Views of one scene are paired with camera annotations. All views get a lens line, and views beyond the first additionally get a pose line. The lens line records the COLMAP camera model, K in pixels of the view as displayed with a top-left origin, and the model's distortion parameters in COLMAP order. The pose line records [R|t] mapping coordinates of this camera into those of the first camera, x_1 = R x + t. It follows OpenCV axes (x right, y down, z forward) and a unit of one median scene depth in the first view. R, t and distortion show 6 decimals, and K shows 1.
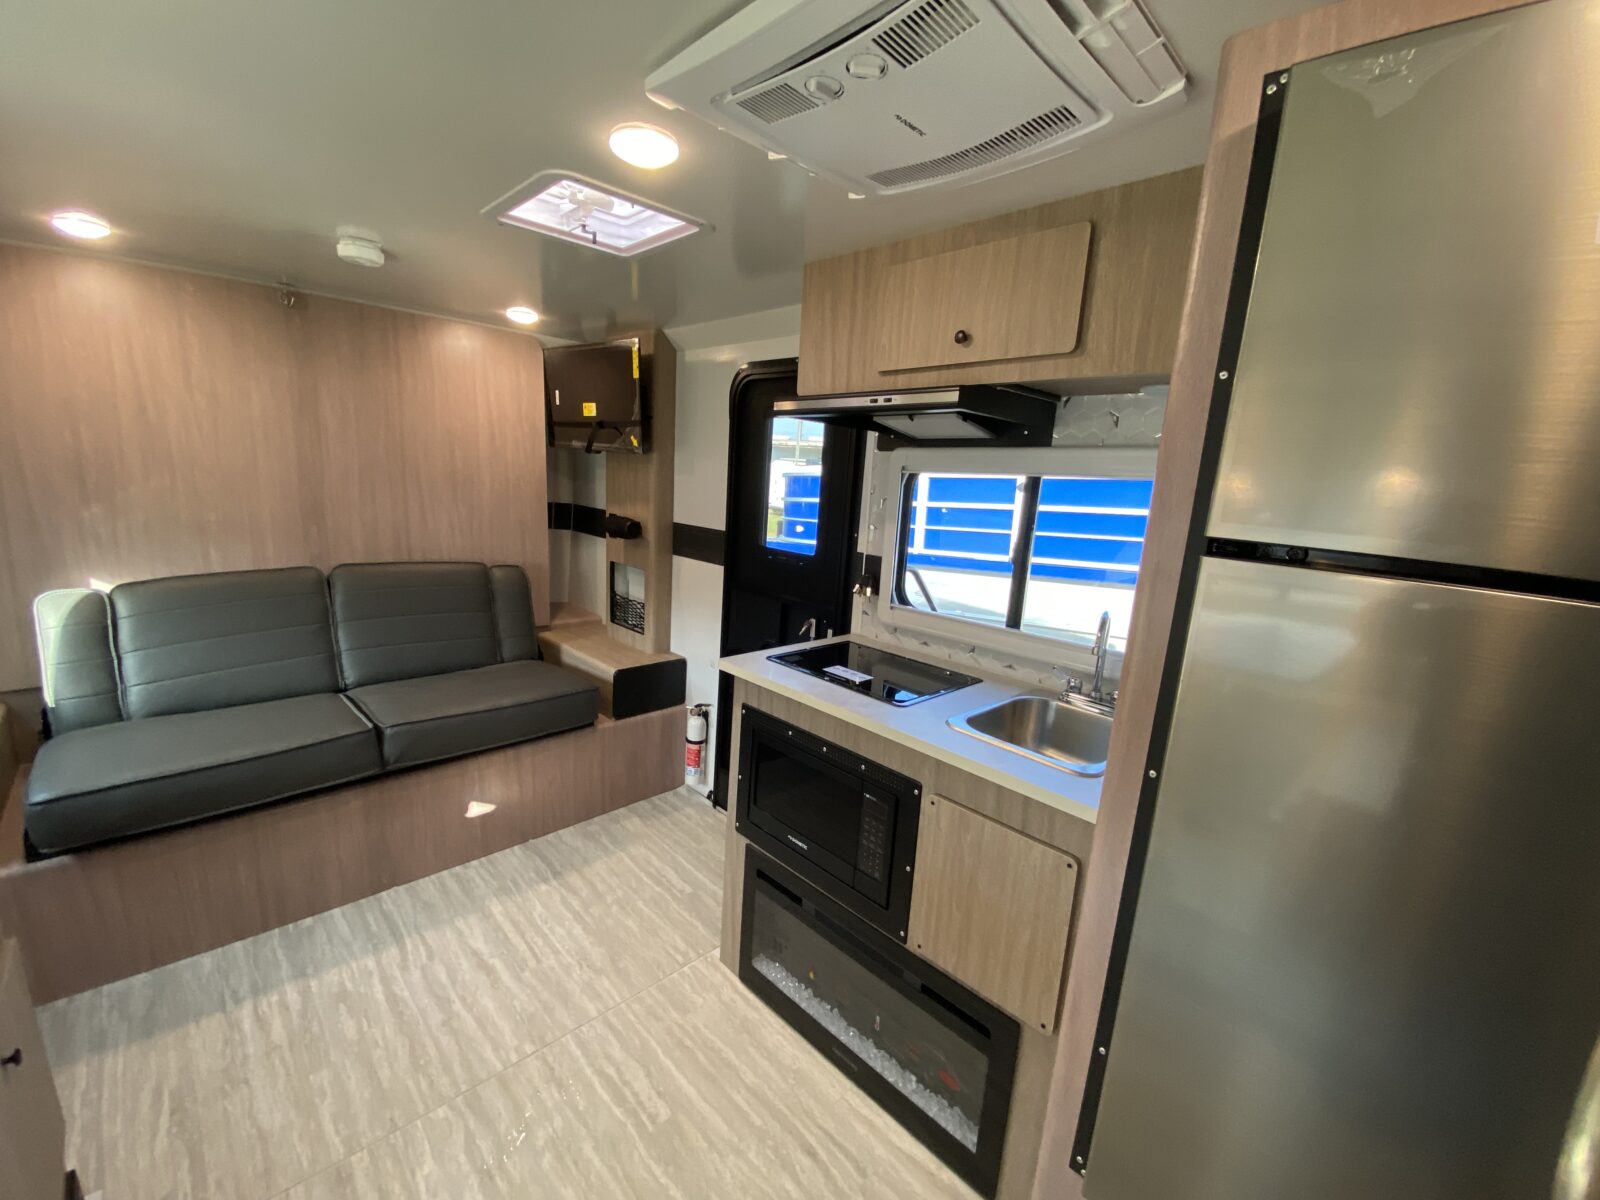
lens RADIAL K [[647.8, 0, 795.7], [0, 647.8, 599.6], [0, 0, 1]] dist [0.011842, -0.015971]
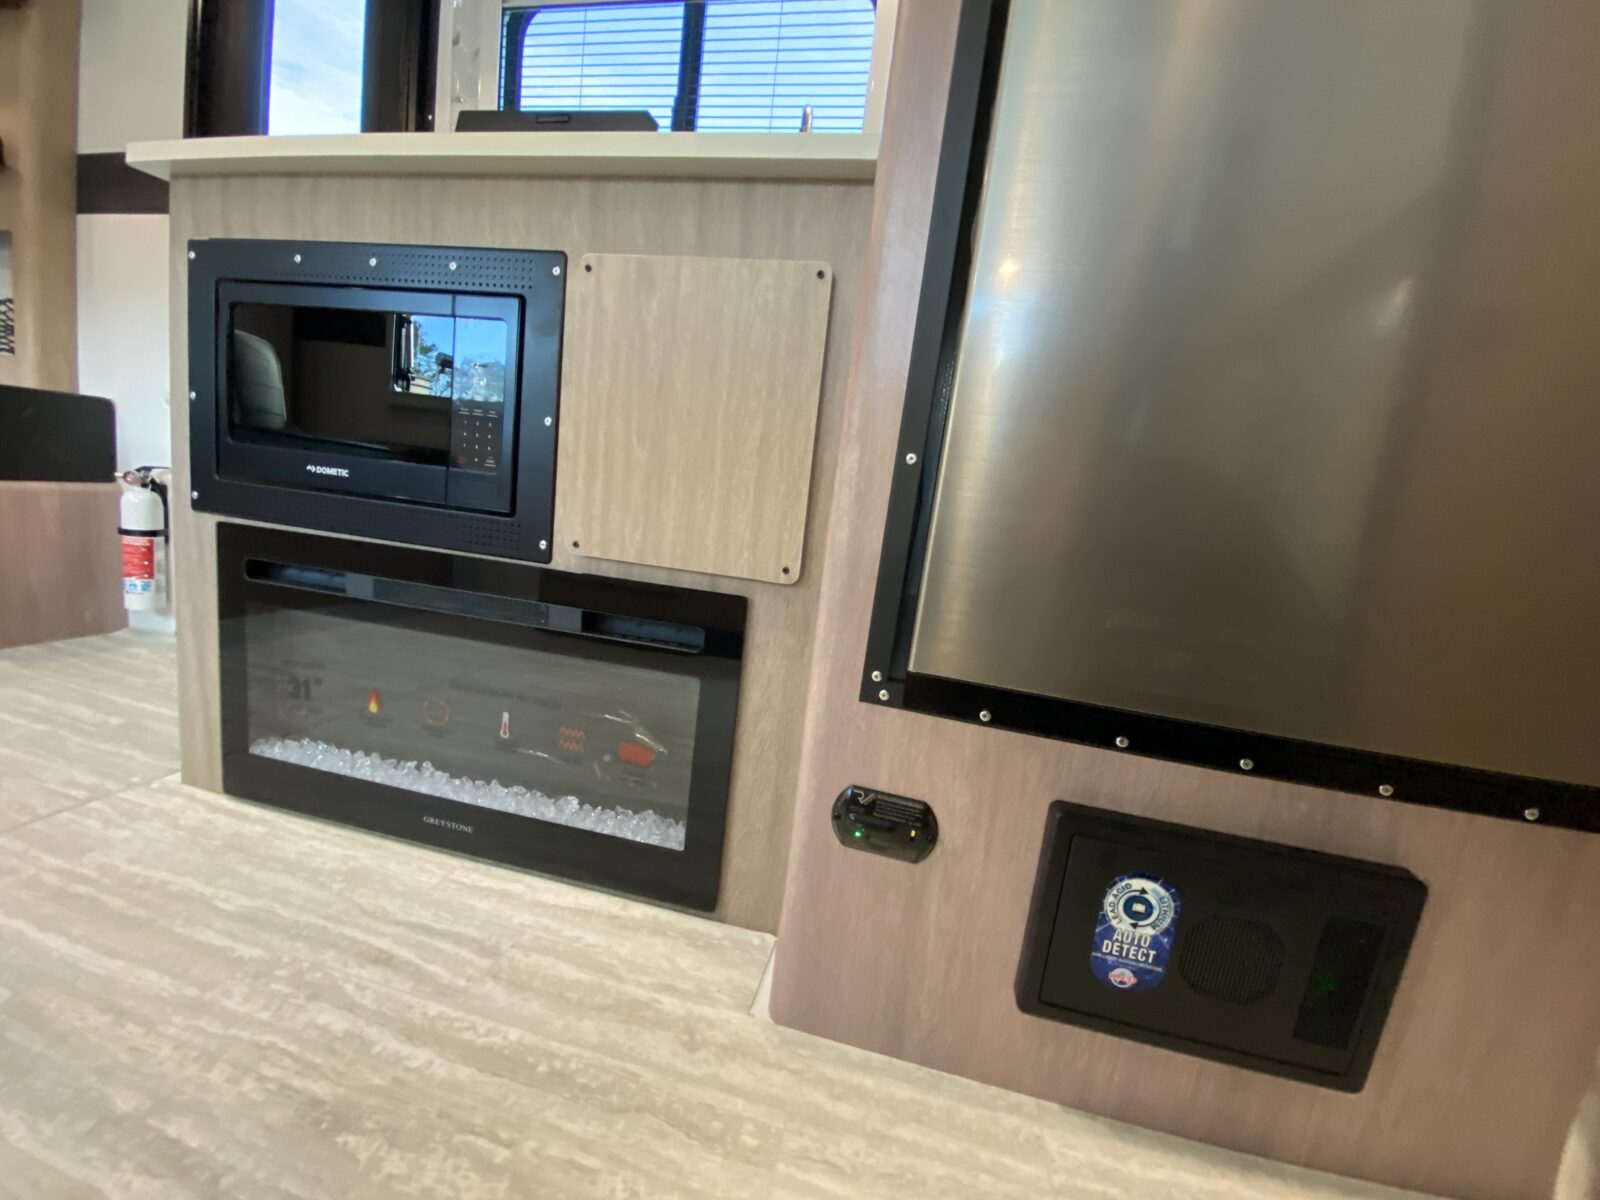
lens RADIAL K [[647.8, 0, 796.4], [0, 647.8, 600.1], [0, 0, 1]] dist [0.011842, -0.015971]
pose [[0.836830, -0.051799, 0.545006, 0.028211], [0.039090, 0.998626, 0.034891, 0.462564], [-0.546065, -0.007893, 0.837706, 0.319328]]
